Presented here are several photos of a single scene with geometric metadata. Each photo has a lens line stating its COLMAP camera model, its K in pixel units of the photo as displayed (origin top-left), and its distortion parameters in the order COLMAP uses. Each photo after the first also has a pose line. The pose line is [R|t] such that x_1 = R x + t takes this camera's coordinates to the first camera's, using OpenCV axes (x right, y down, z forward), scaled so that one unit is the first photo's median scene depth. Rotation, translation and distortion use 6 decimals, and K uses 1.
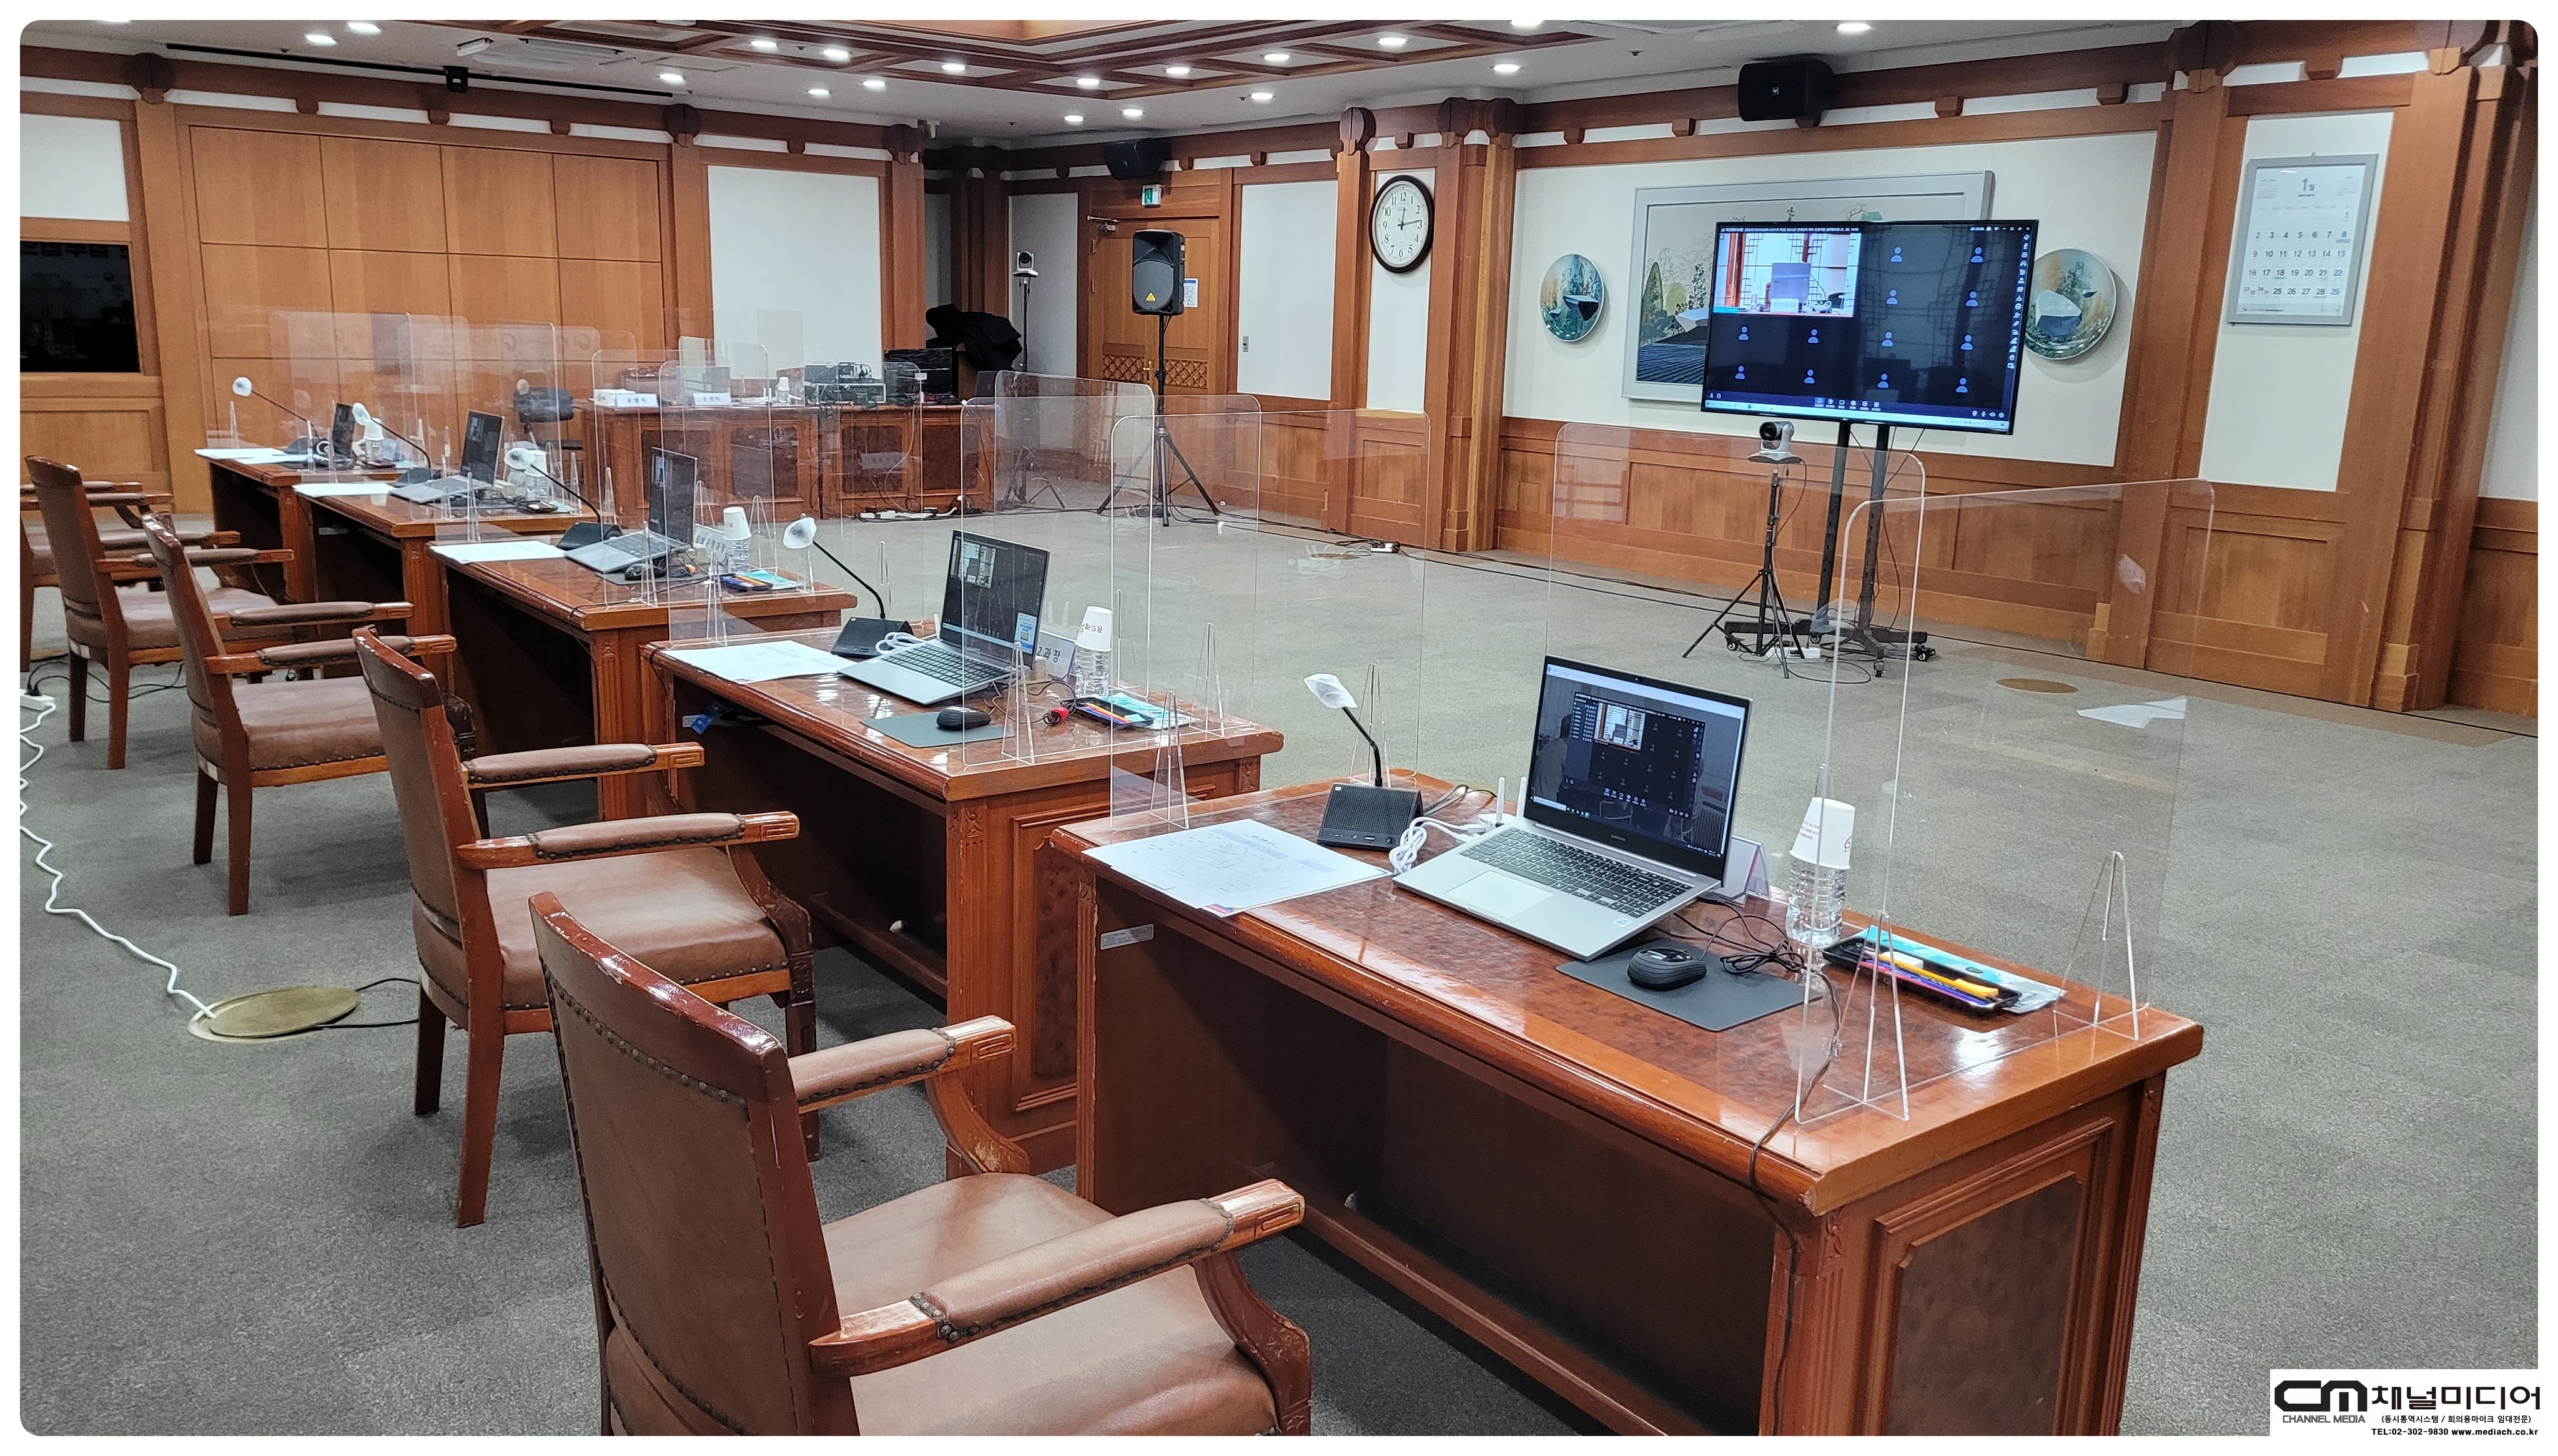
lens RADIAL K [[1875.7, 0, 1247.5], [0, 1875.7, 739.3], [0, 0, 1]] dist [0.032587, -0.046269]
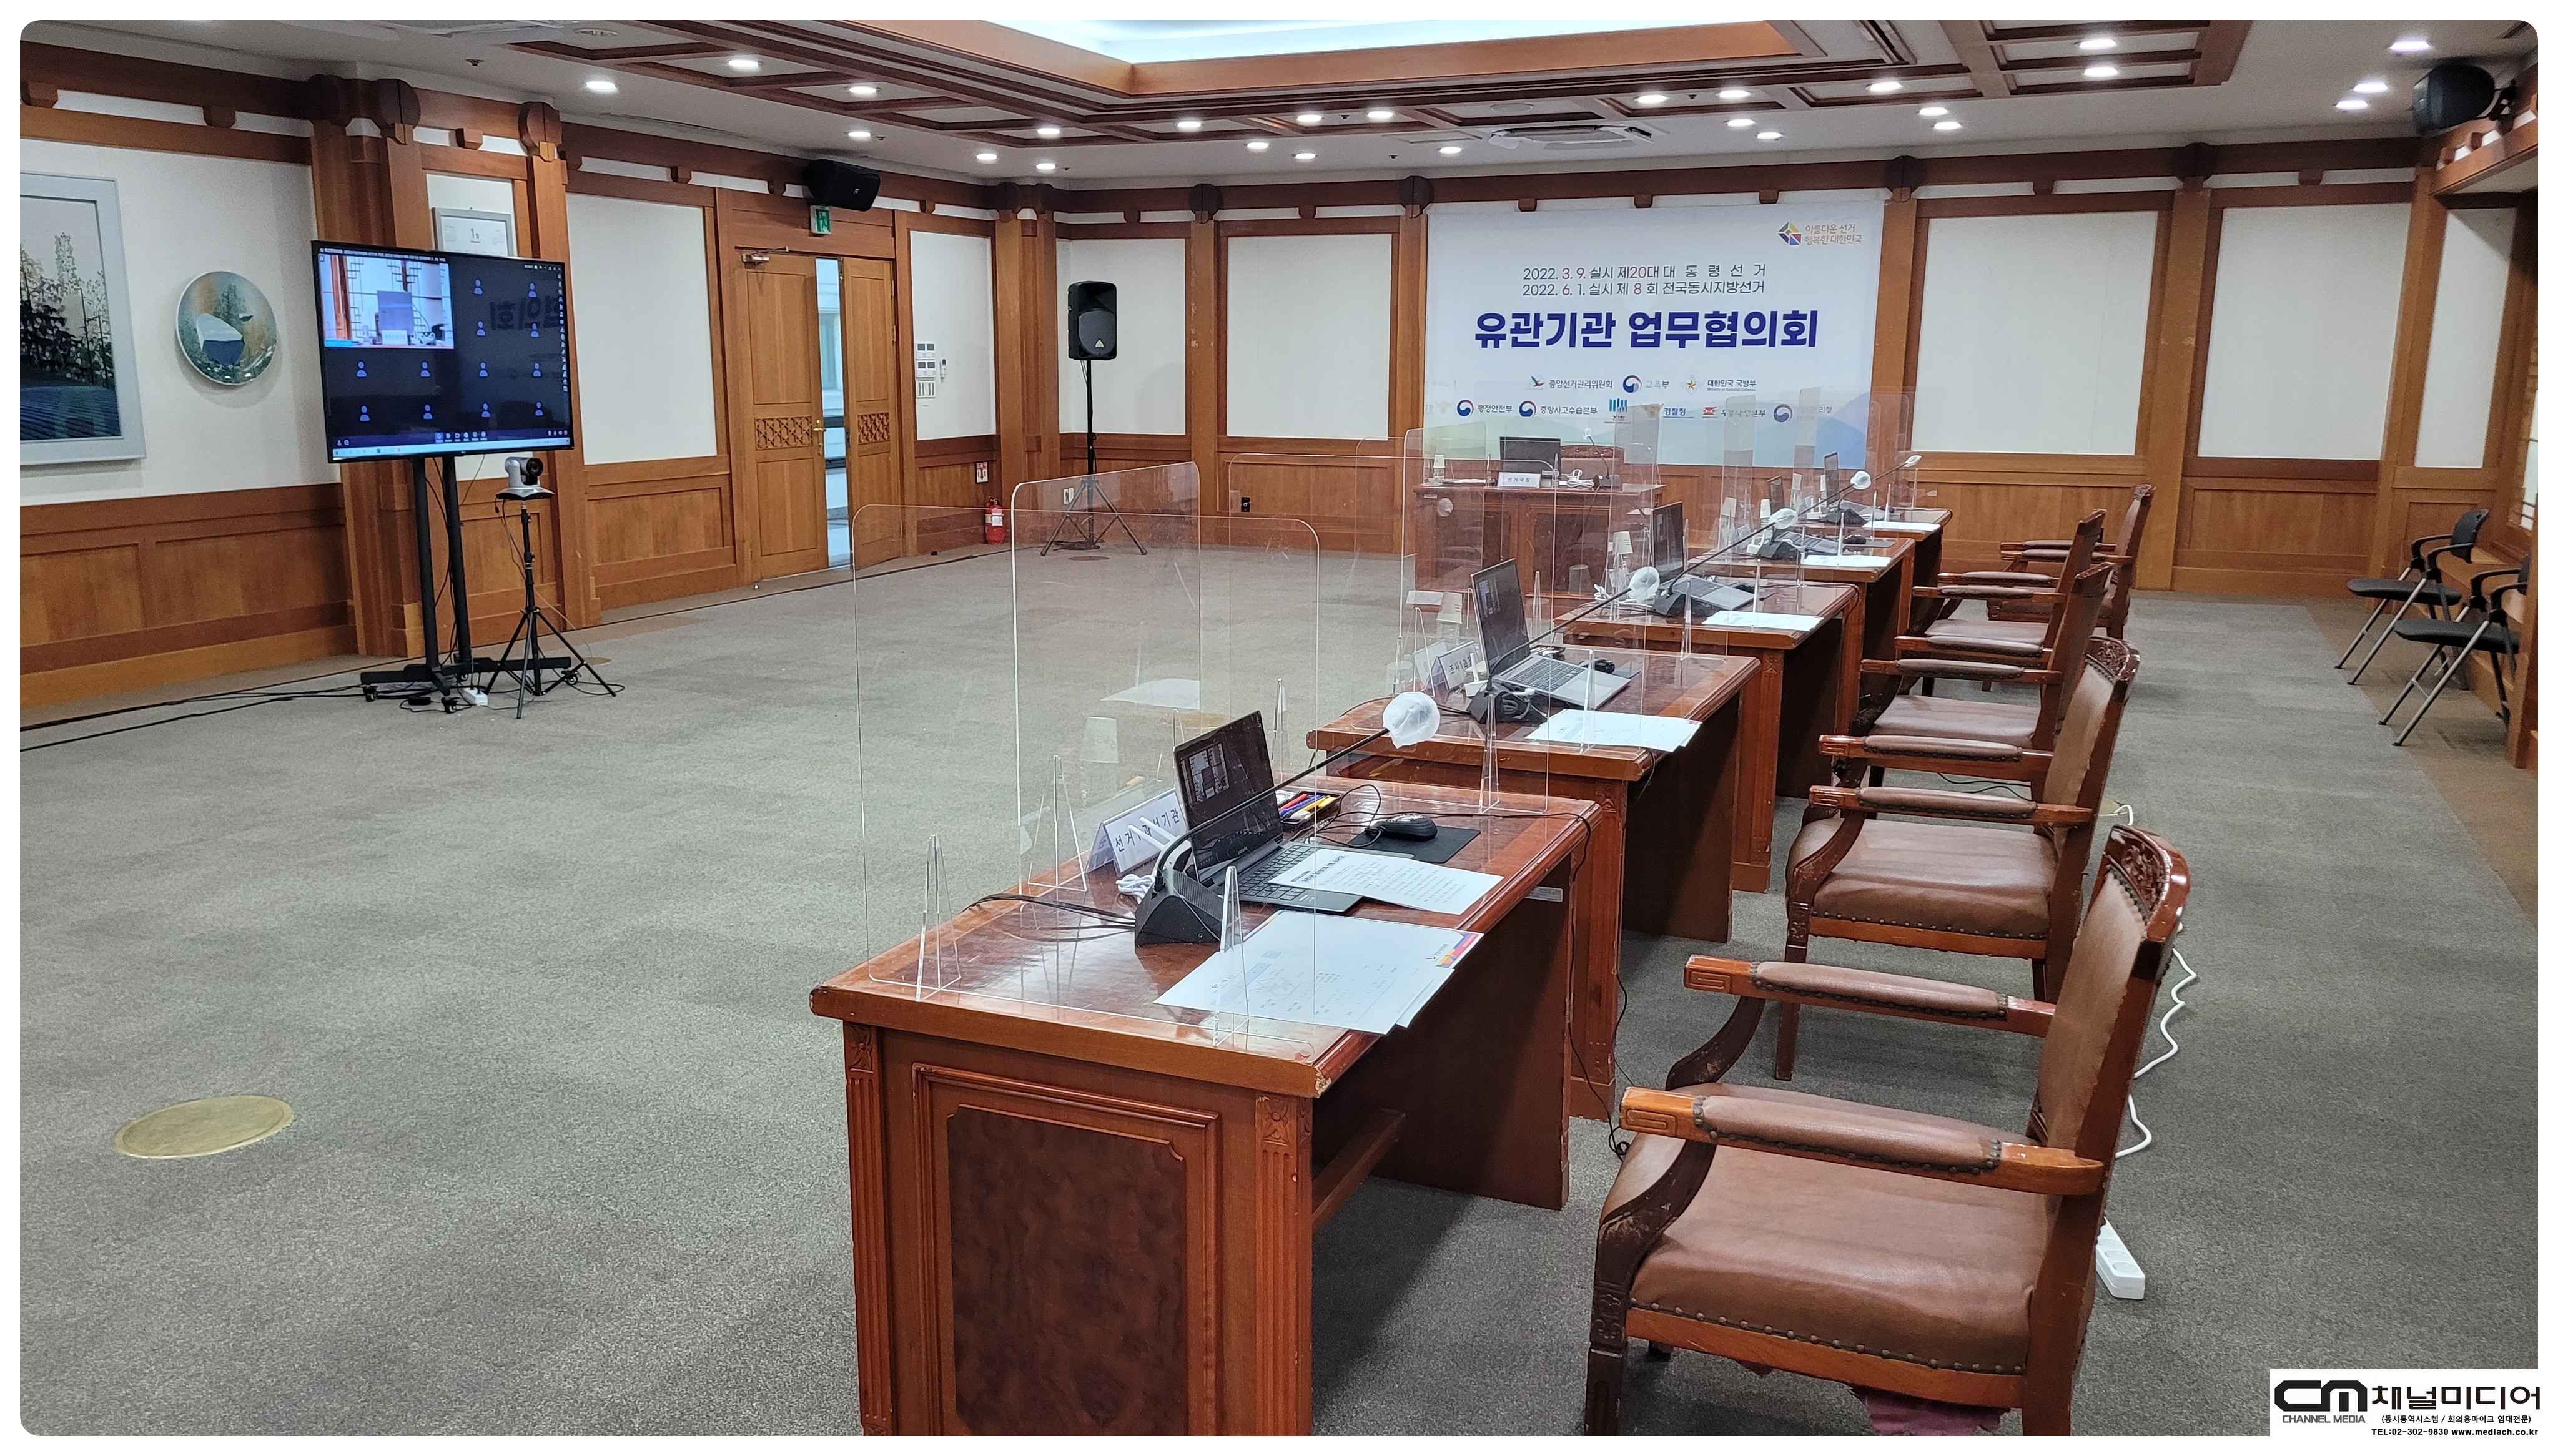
lens RADIAL K [[1875.7, 0, 1247.5], [0, 1875.7, 739.3], [0, 0, 1]] dist [0.032587, -0.046269]
pose [[-0.422822, -0.216785, 0.879901, -0.750794], [0.184633, 0.929991, 0.317849, -0.266907], [-0.887205, 0.296852, -0.353195, 1.025892]]
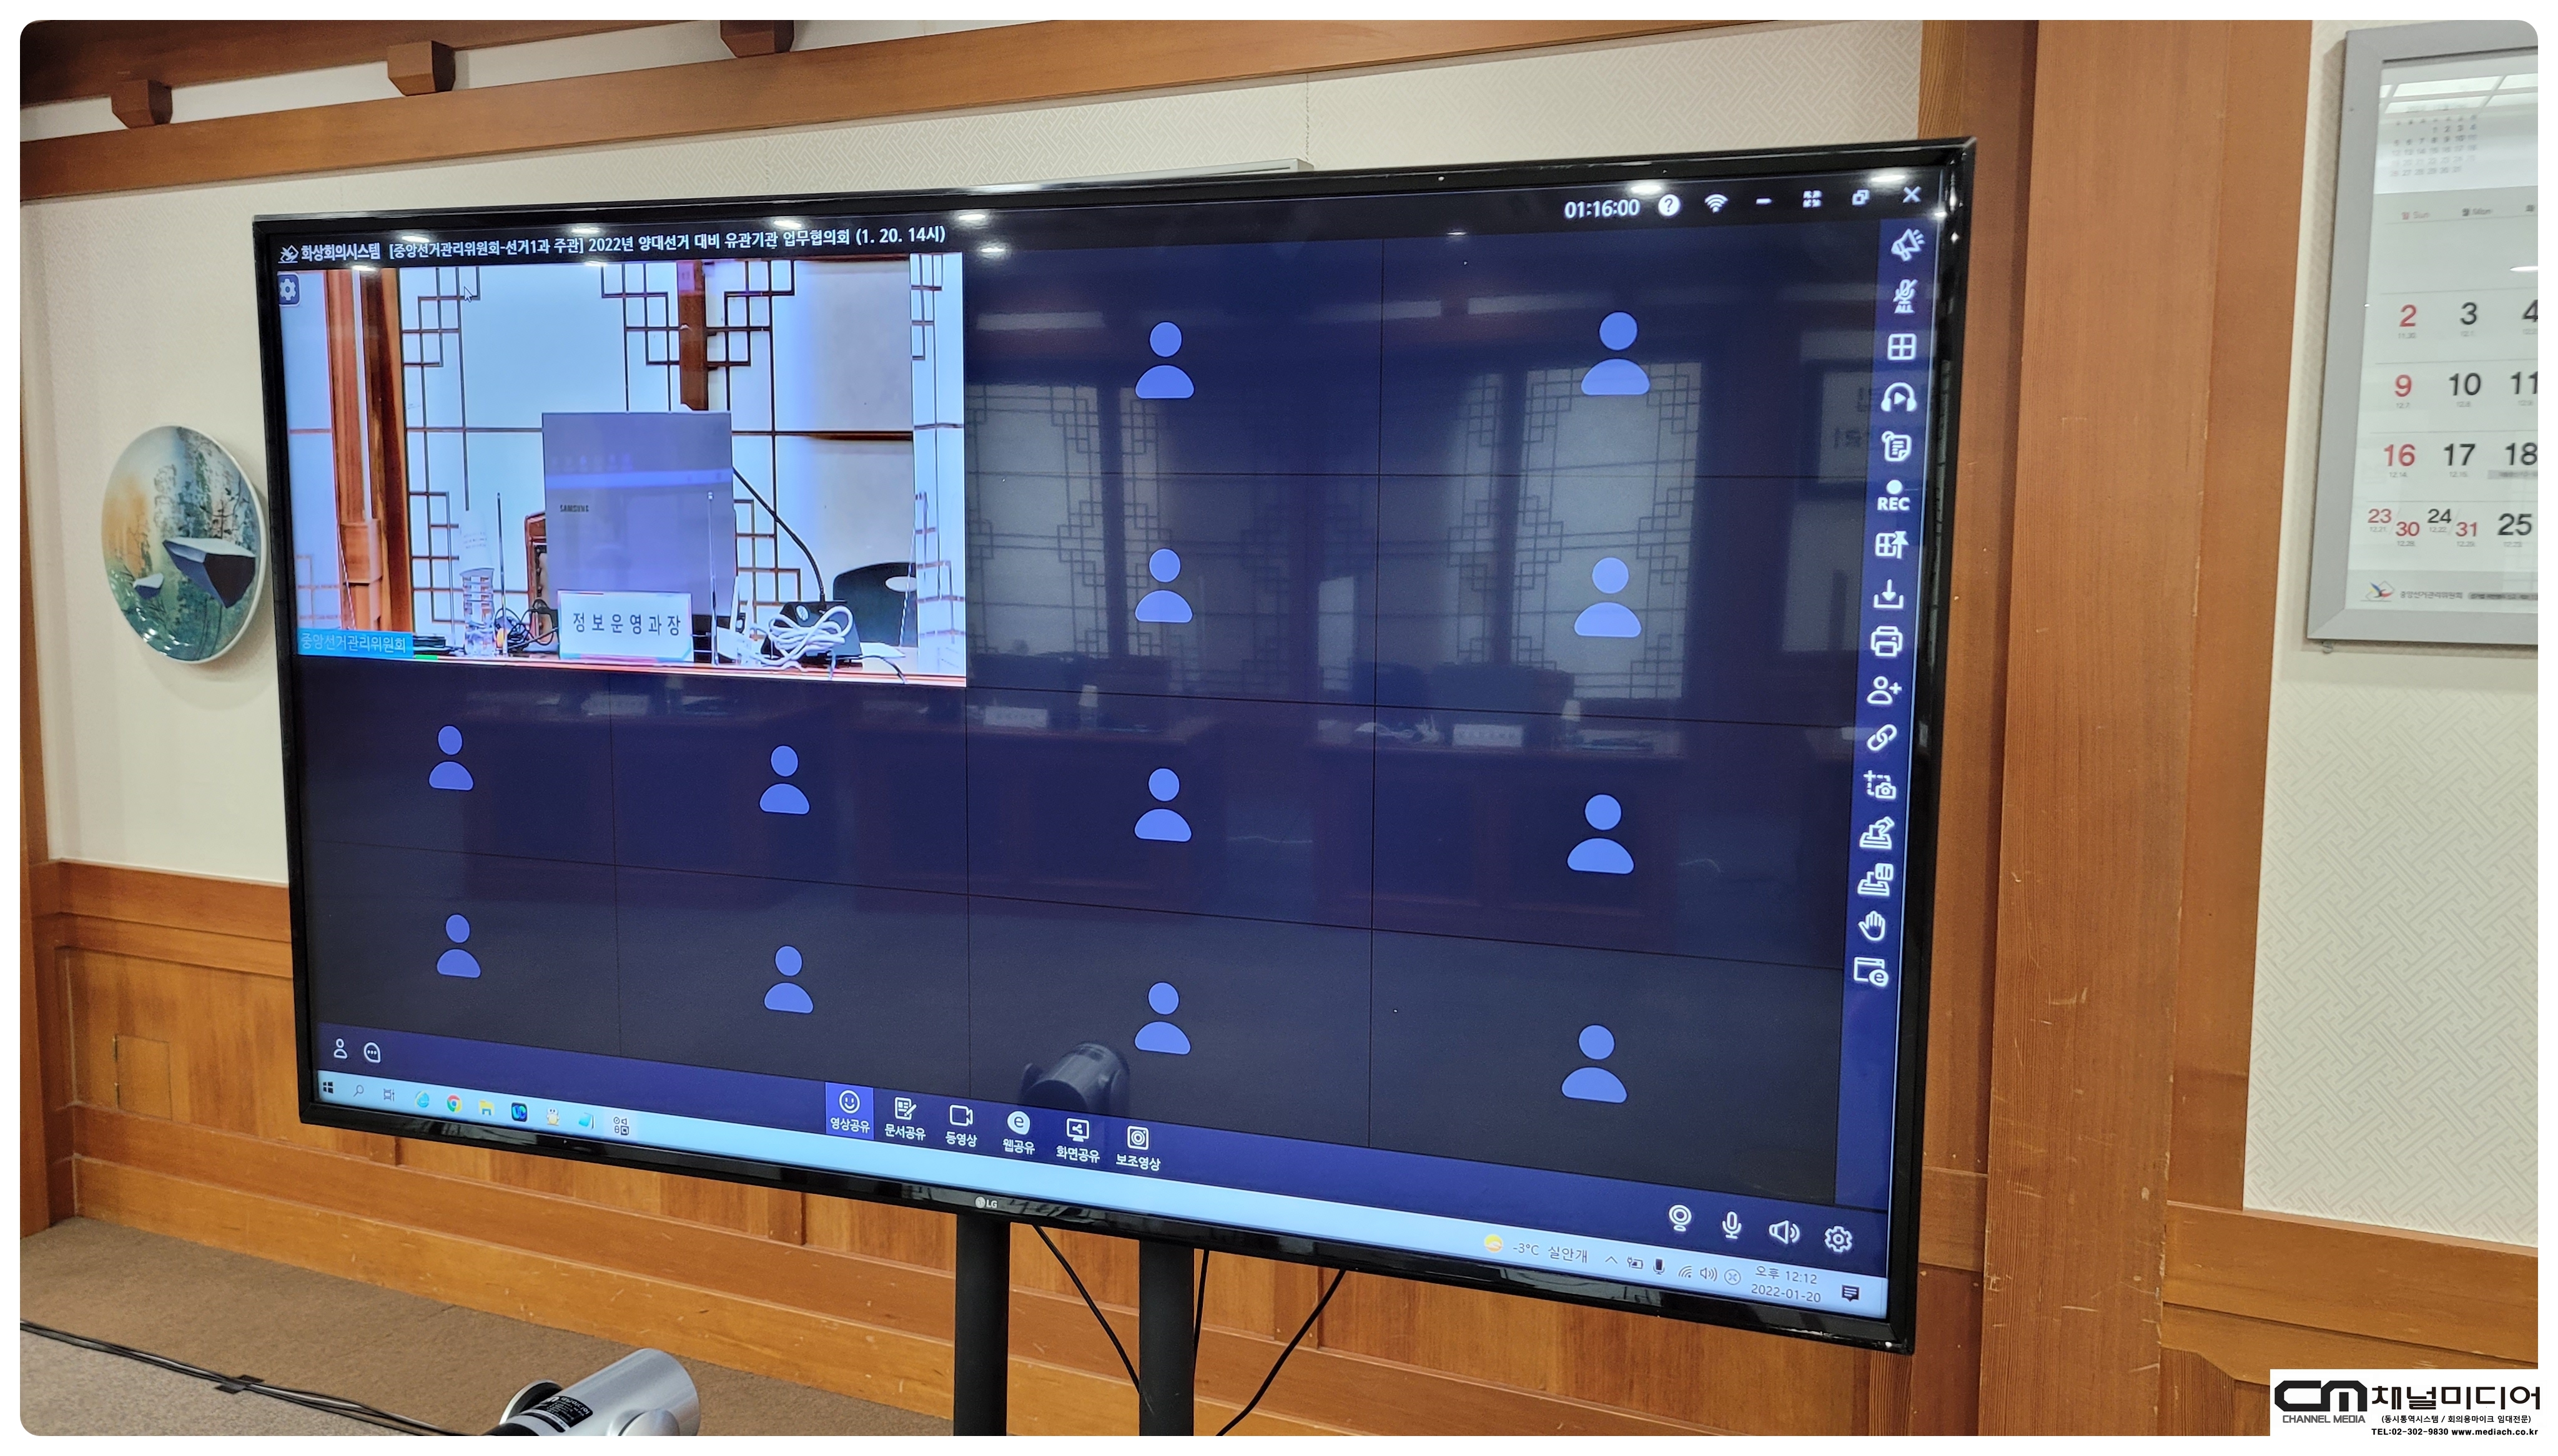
lens RADIAL K [[1875.7, 0, 1247.5], [0, 1875.7, 739.3], [0, 0, 1]] dist [0.032587, -0.046269]
pose [[0.892046, -0.069066, 0.446635, 0.257958], [0.116556, 0.989981, -0.079706, -0.198033], [-0.436655, 0.123159, 0.891159, 0.808140]]
